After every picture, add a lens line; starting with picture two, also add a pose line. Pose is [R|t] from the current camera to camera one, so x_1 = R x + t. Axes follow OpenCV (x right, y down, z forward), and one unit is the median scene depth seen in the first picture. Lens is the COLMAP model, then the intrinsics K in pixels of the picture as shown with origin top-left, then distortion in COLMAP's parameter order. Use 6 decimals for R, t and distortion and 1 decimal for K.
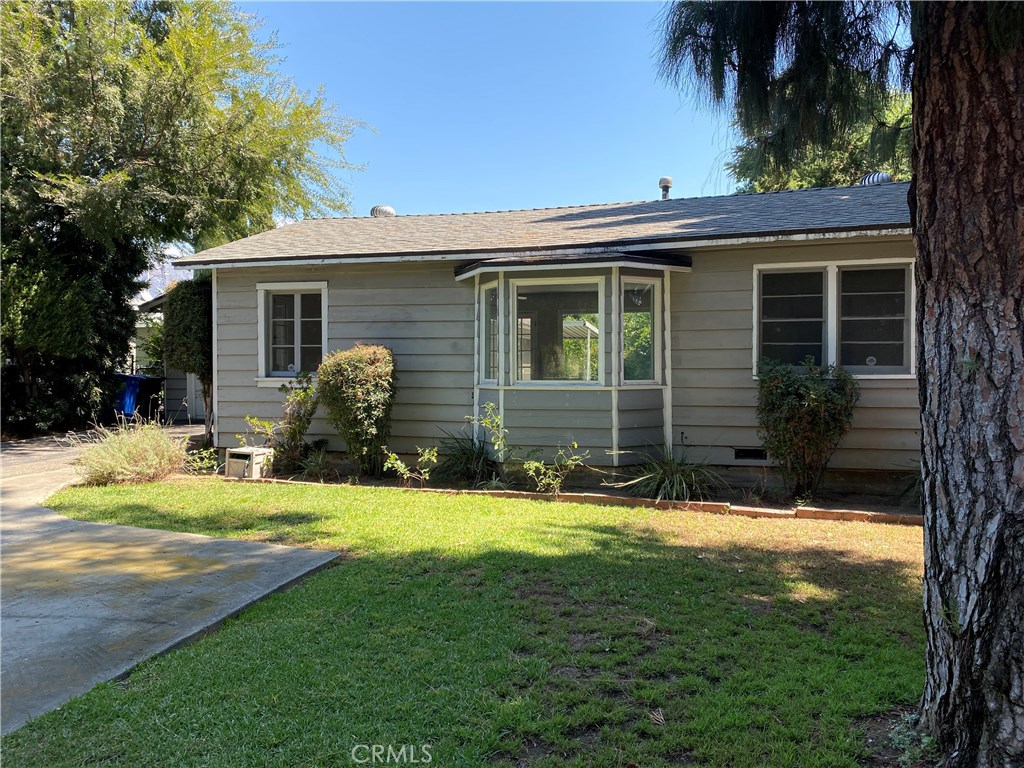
lens RADIAL K [[784.6, 0, 513.7], [0, 784.6, 382.7], [0, 0, 1]] dist [0.038250, -0.039163]
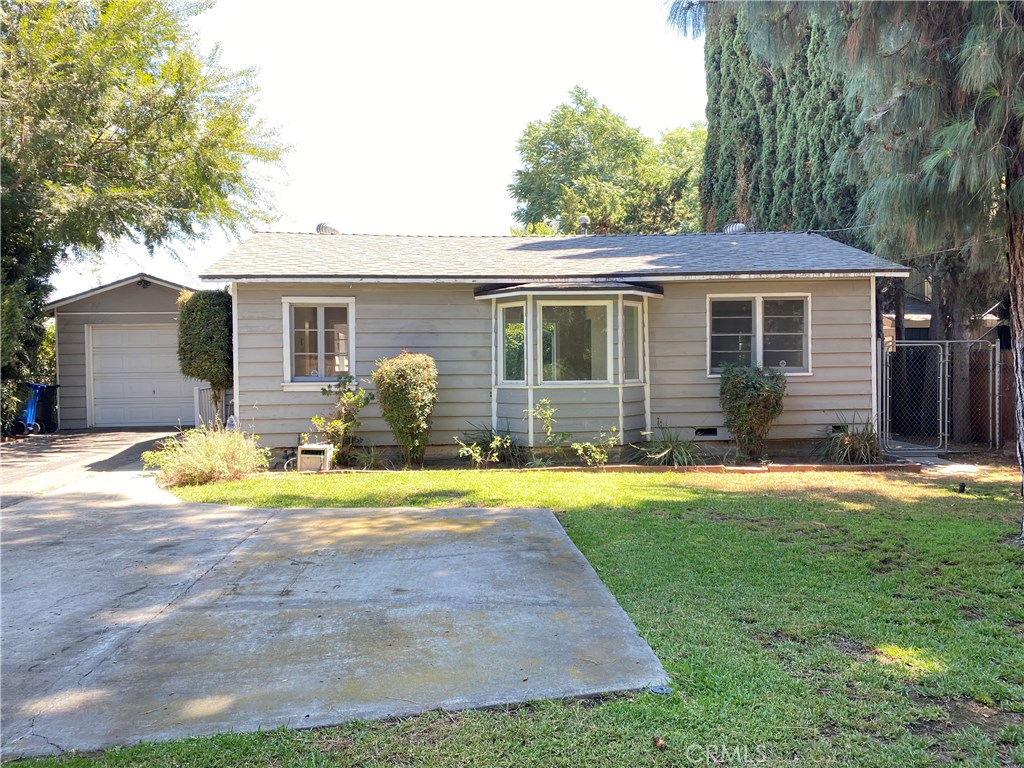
lens RADIAL K [[784.6, 0, 508.4], [0, 784.6, 386.8], [0, 0, 1]] dist [0.038250, -0.039163]
pose [[0.936768, -0.018819, 0.349445, -0.491819], [0.017219, 0.999822, 0.007684, -0.004455], [-0.349528, -0.001181, 0.936925, -0.161681]]
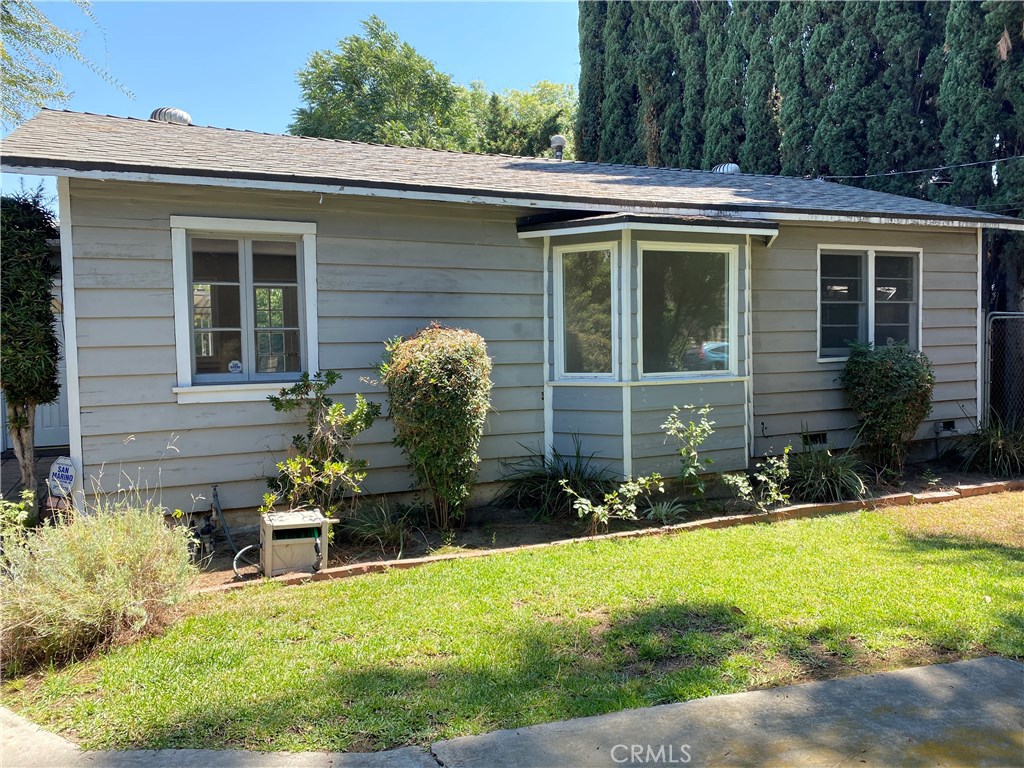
lens RADIAL K [[784.6, 0, 514.2], [0, 784.6, 379.9], [0, 0, 1]] dist [0.038250, -0.039163]
pose [[0.750734, -0.047055, 0.658926, -0.608103], [0.030199, 0.998862, 0.036923, -0.029257], [-0.659914, -0.007820, 0.751301, 0.504497]]
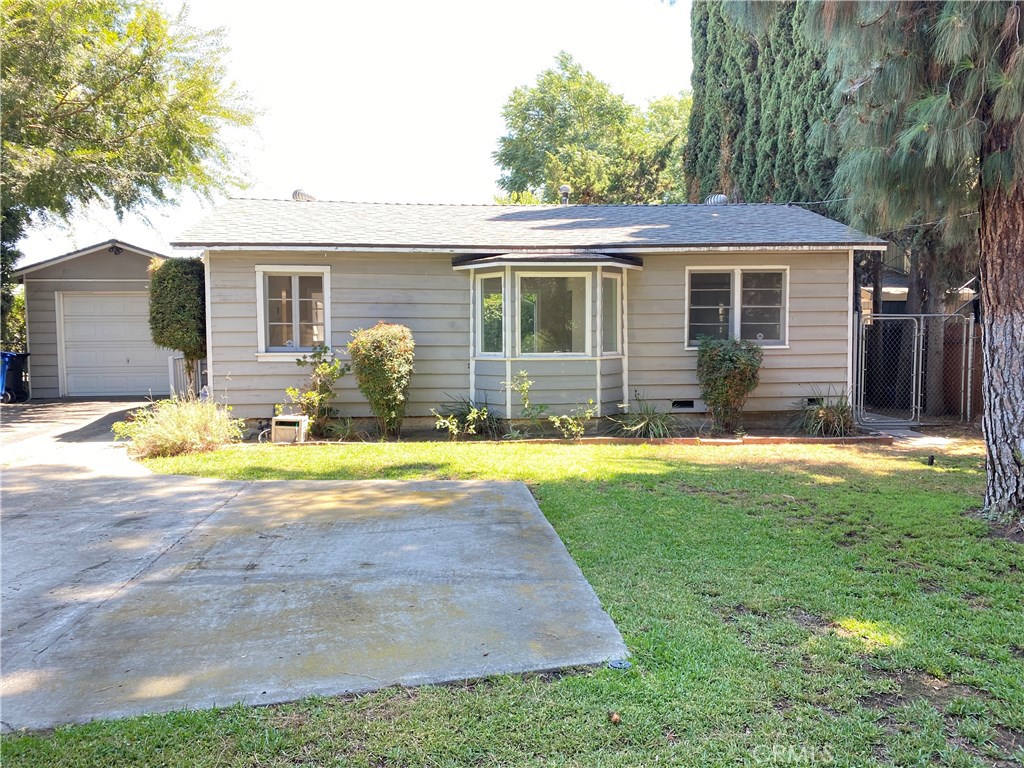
lens RADIAL K [[784.6, 0, 514.7], [0, 784.6, 389.2], [0, 0, 1]] dist [0.038250, -0.039163]
pose [[0.927473, -0.029553, 0.372719, -0.477257], [0.011858, 0.998695, 0.049680, -0.007560], [-0.373701, -0.041657, 0.926613, -0.161294]]
